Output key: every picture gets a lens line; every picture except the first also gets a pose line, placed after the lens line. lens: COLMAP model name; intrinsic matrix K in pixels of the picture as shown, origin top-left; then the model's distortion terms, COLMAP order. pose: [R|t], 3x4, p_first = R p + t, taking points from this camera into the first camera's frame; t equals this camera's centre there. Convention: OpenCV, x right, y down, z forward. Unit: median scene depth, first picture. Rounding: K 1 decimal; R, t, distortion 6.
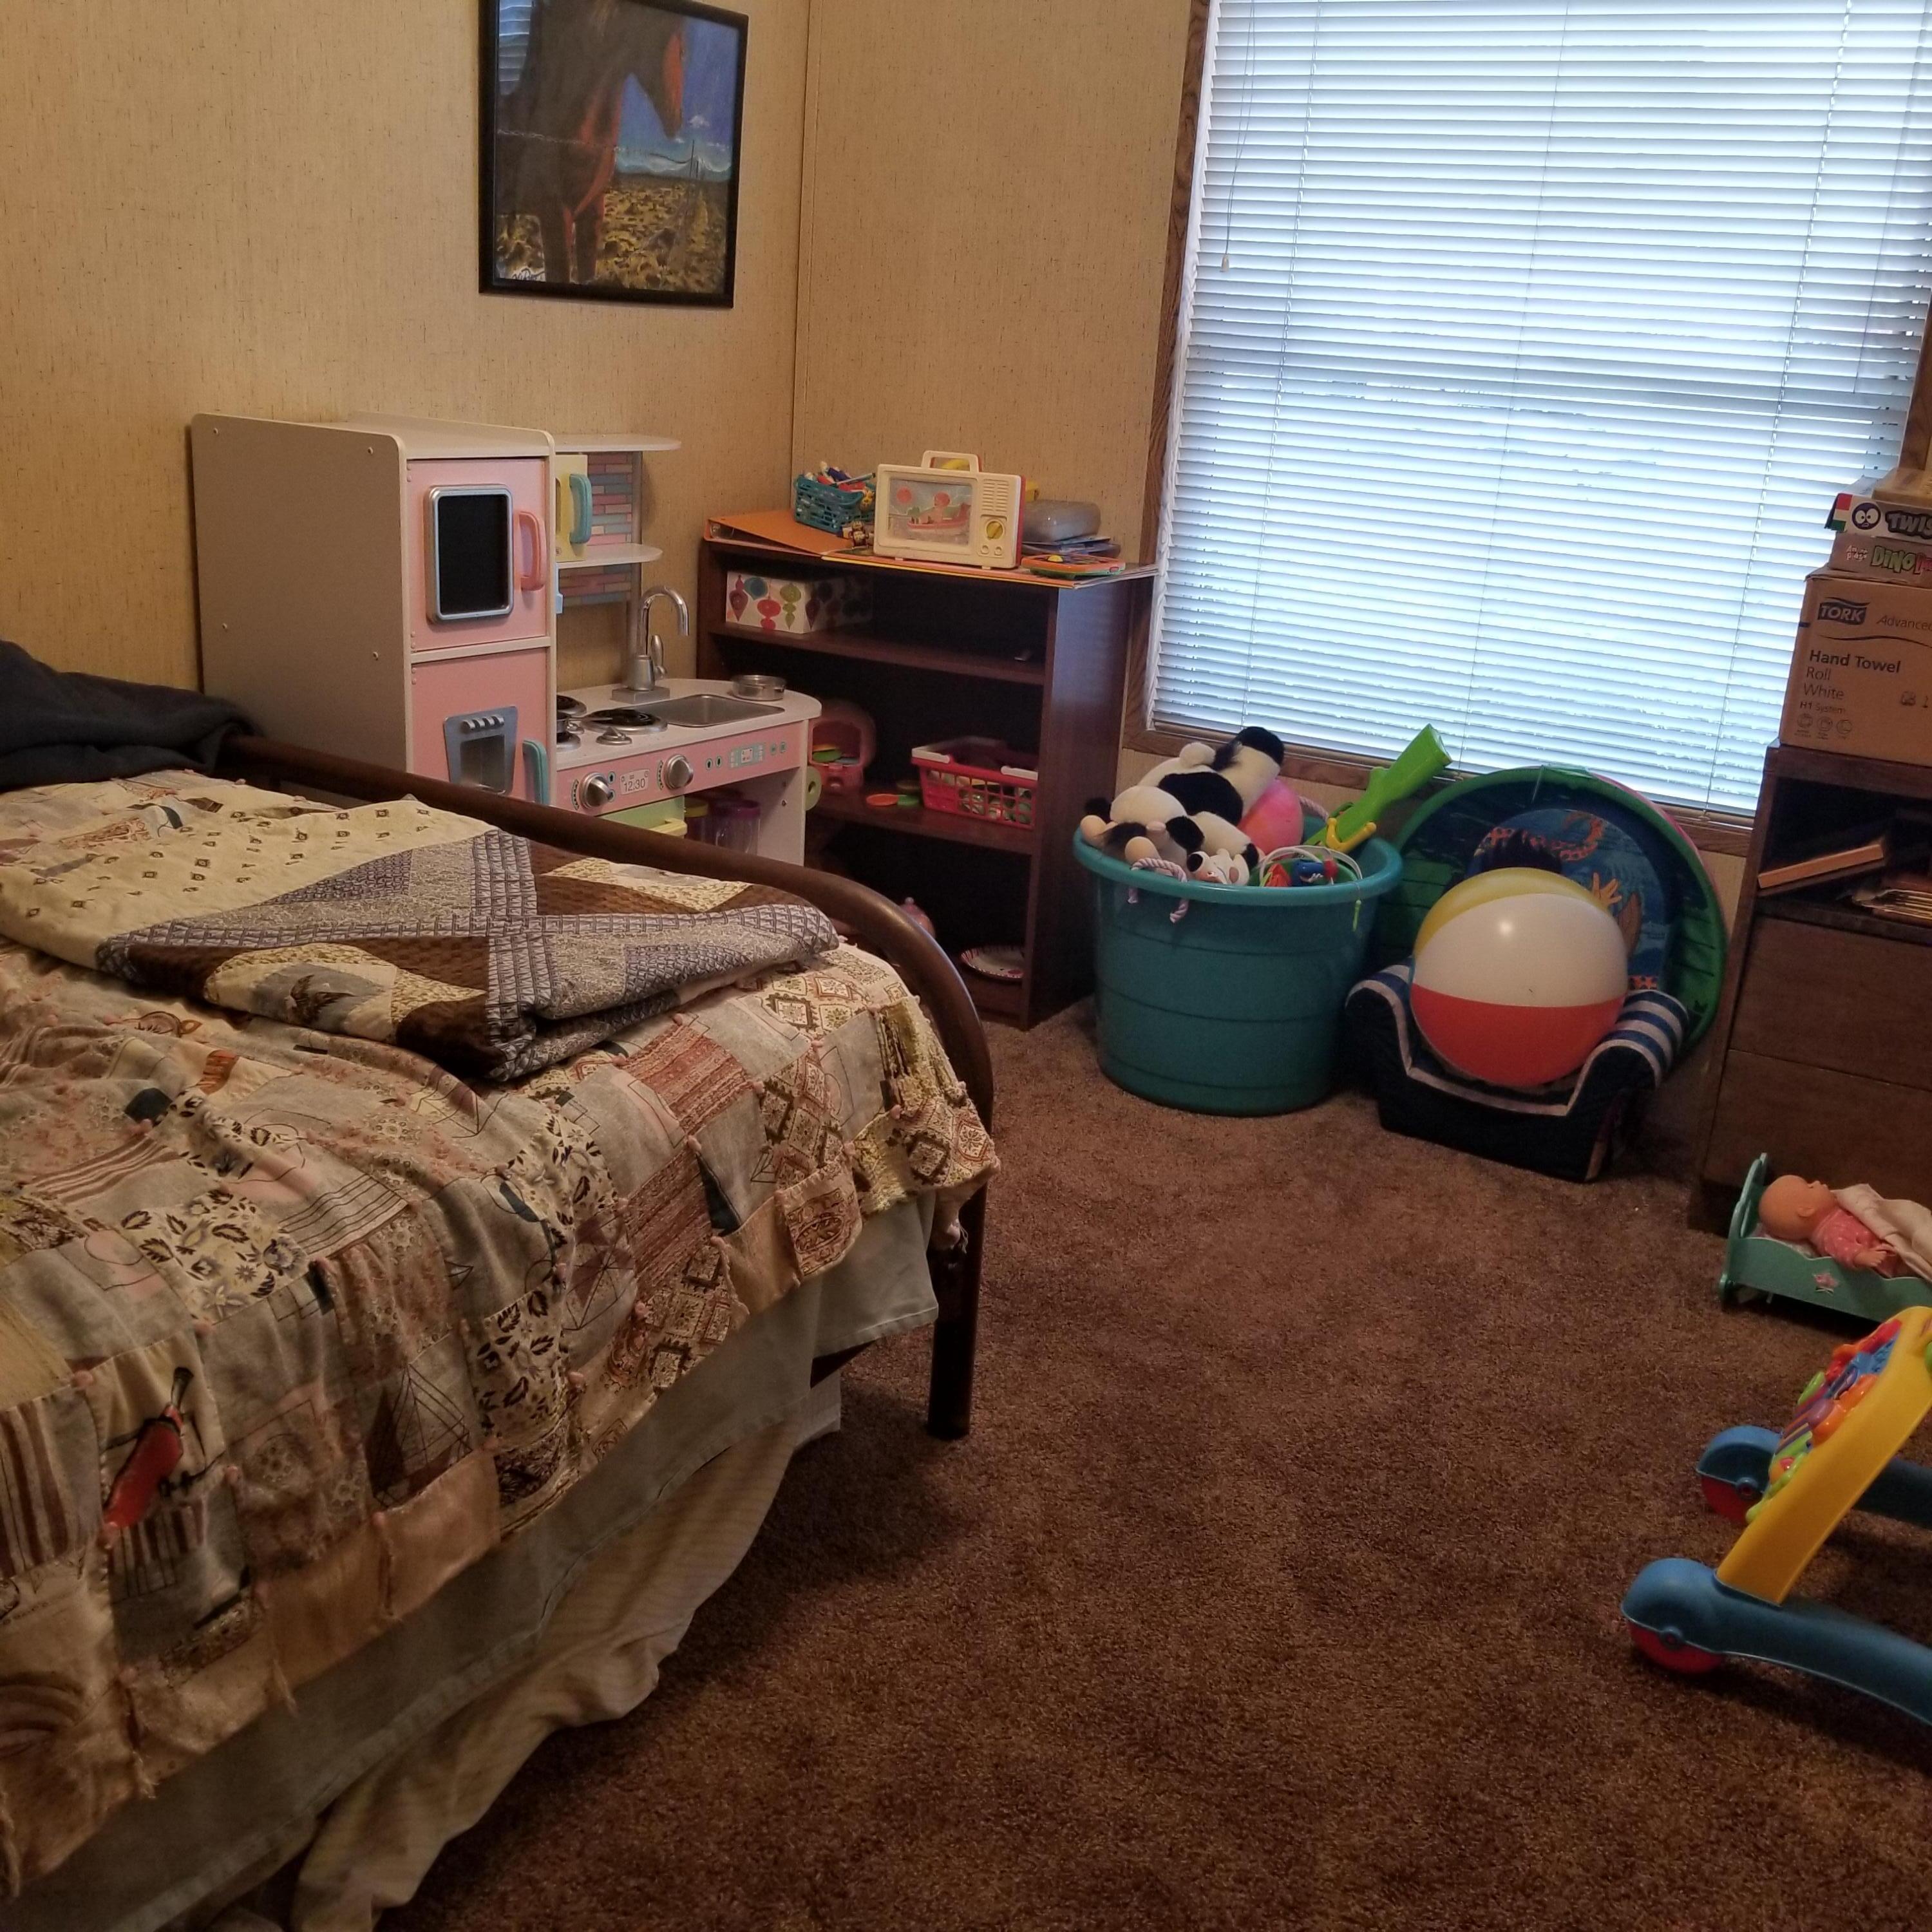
lens RADIAL K [[2014.4, 0, 966.0], [0, 2014.4, 966.0], [0, 0, 1]] dist [0.131841, -0.311102]
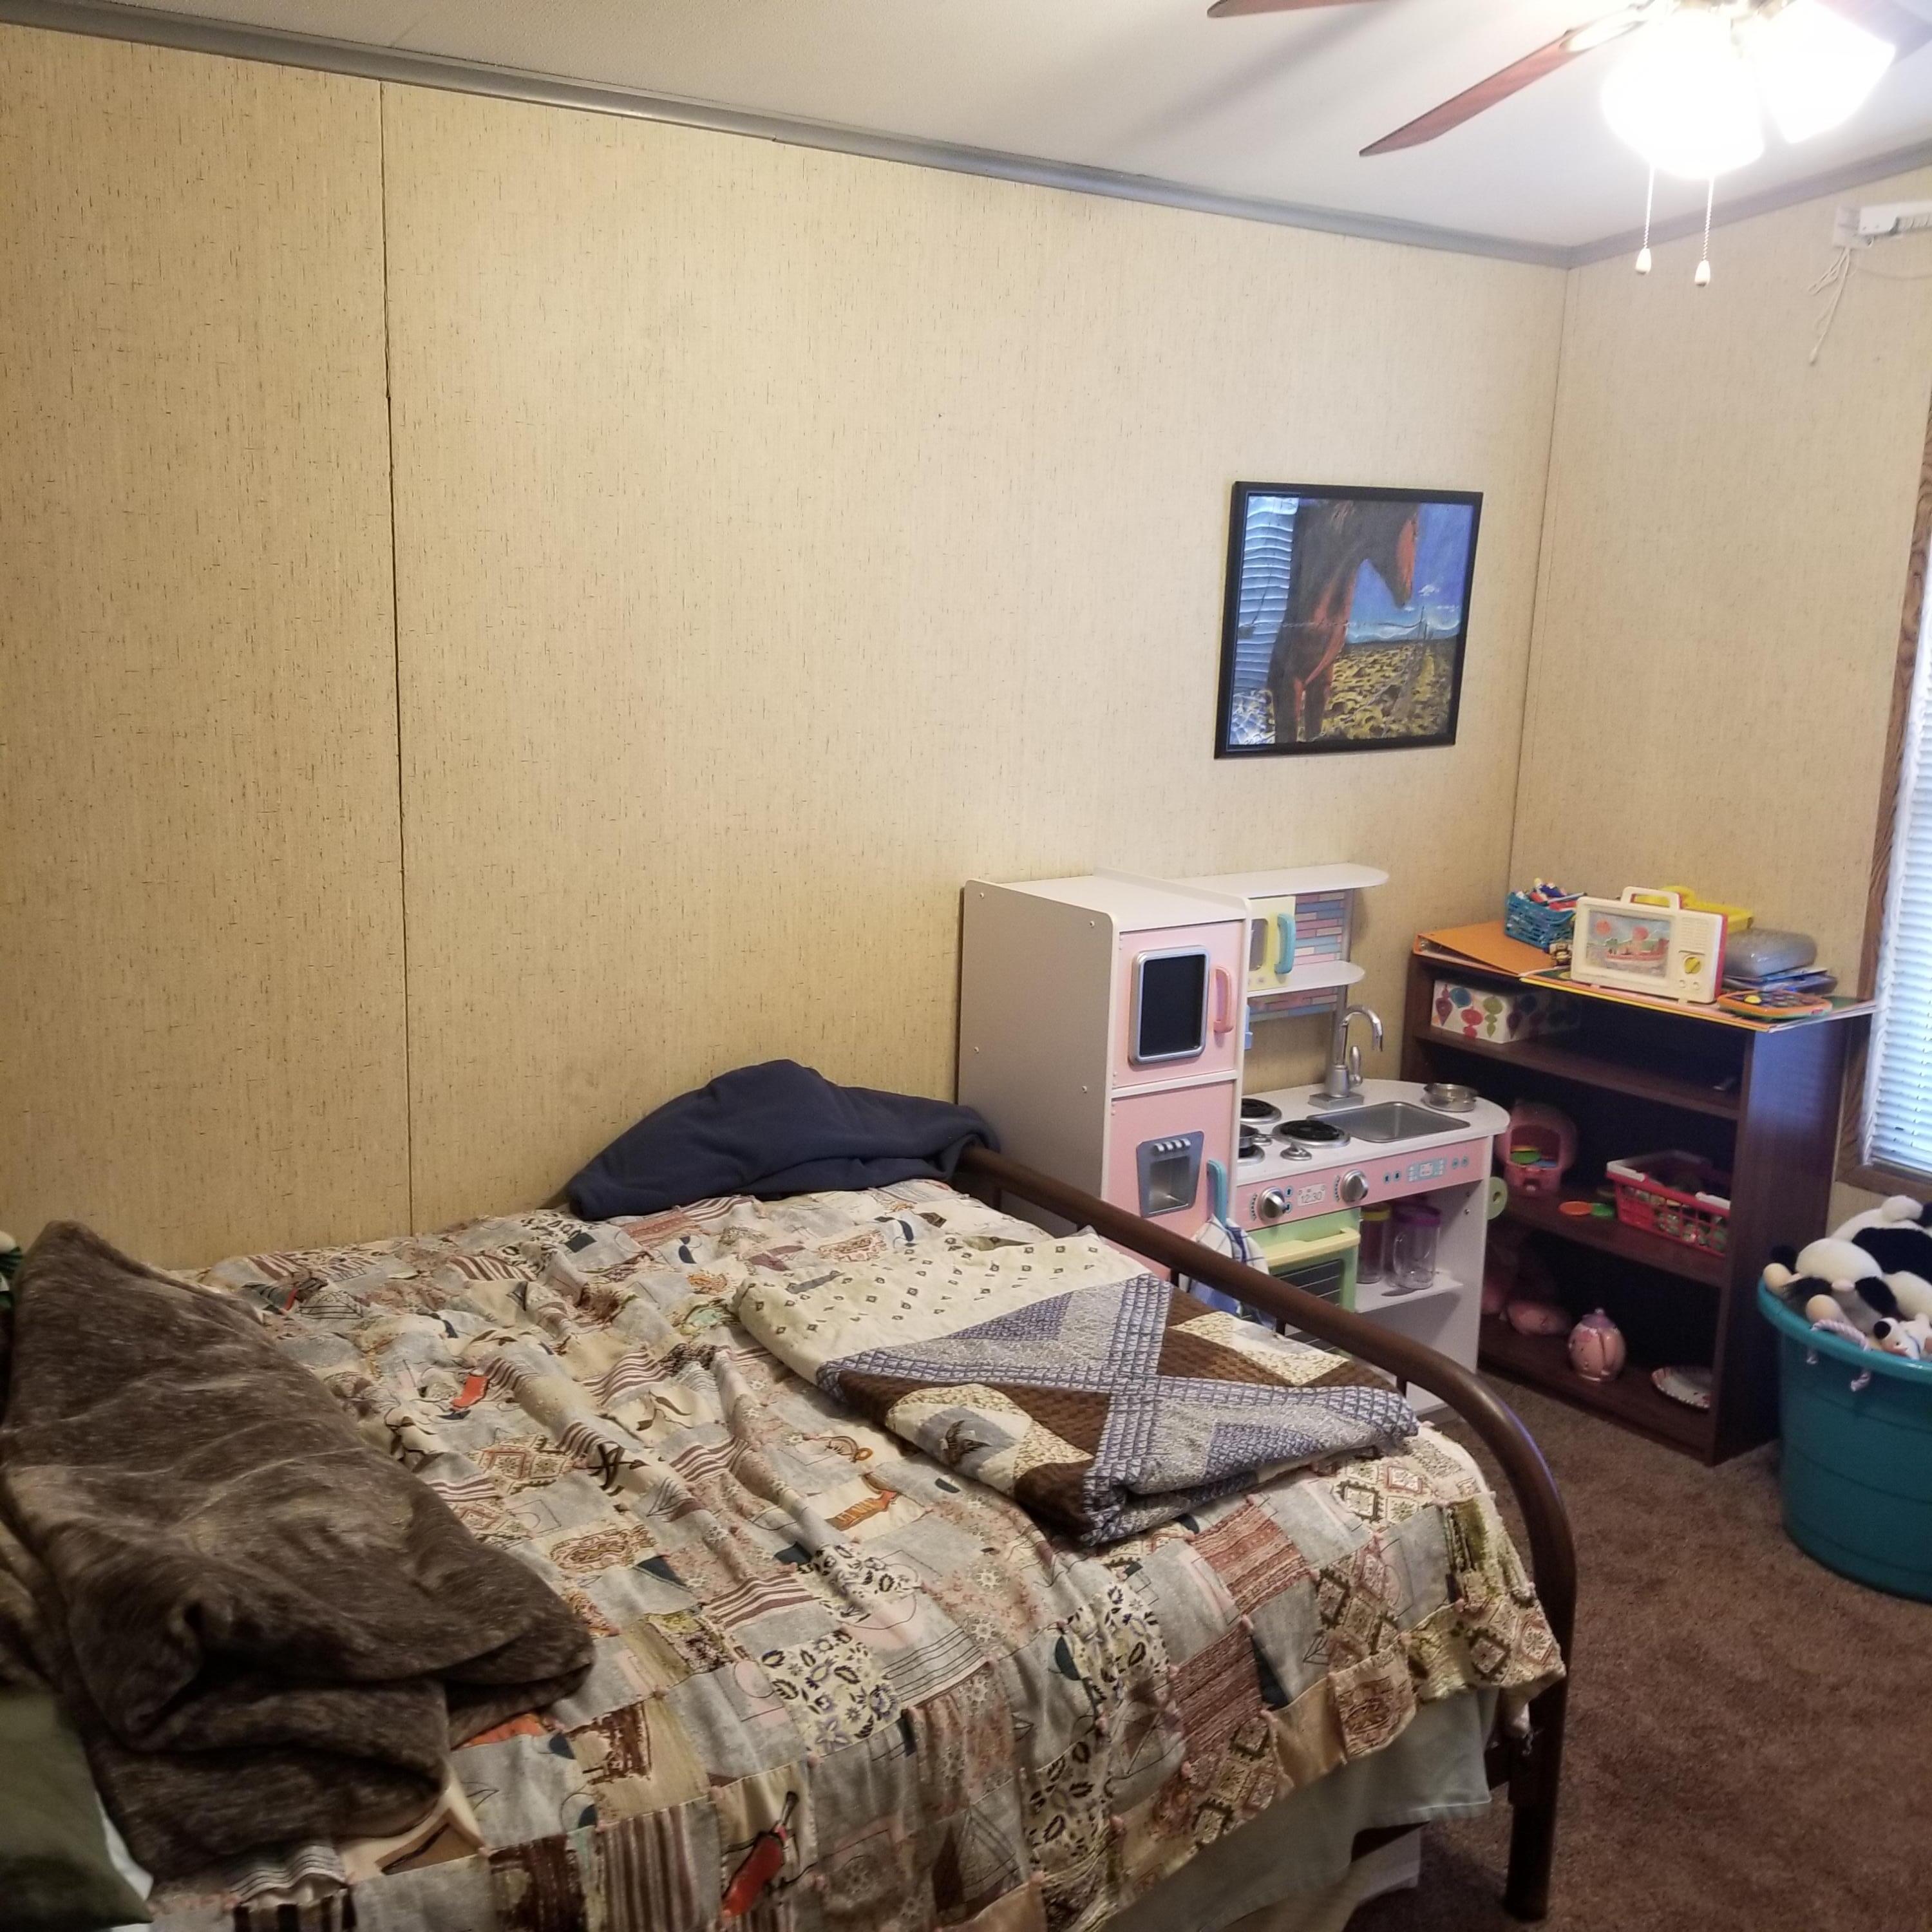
lens RADIAL K [[2018.1, 0, 966.0], [0, 2018.1, 966.0], [0, 0, 1]] dist [0.183725, -0.331706]
pose [[0.920641, 0.038263, -0.388531, 0.126674], [-0.086366, 0.990490, -0.107103, -0.115923], [0.380738, 0.132160, 0.915190, -0.140918]]
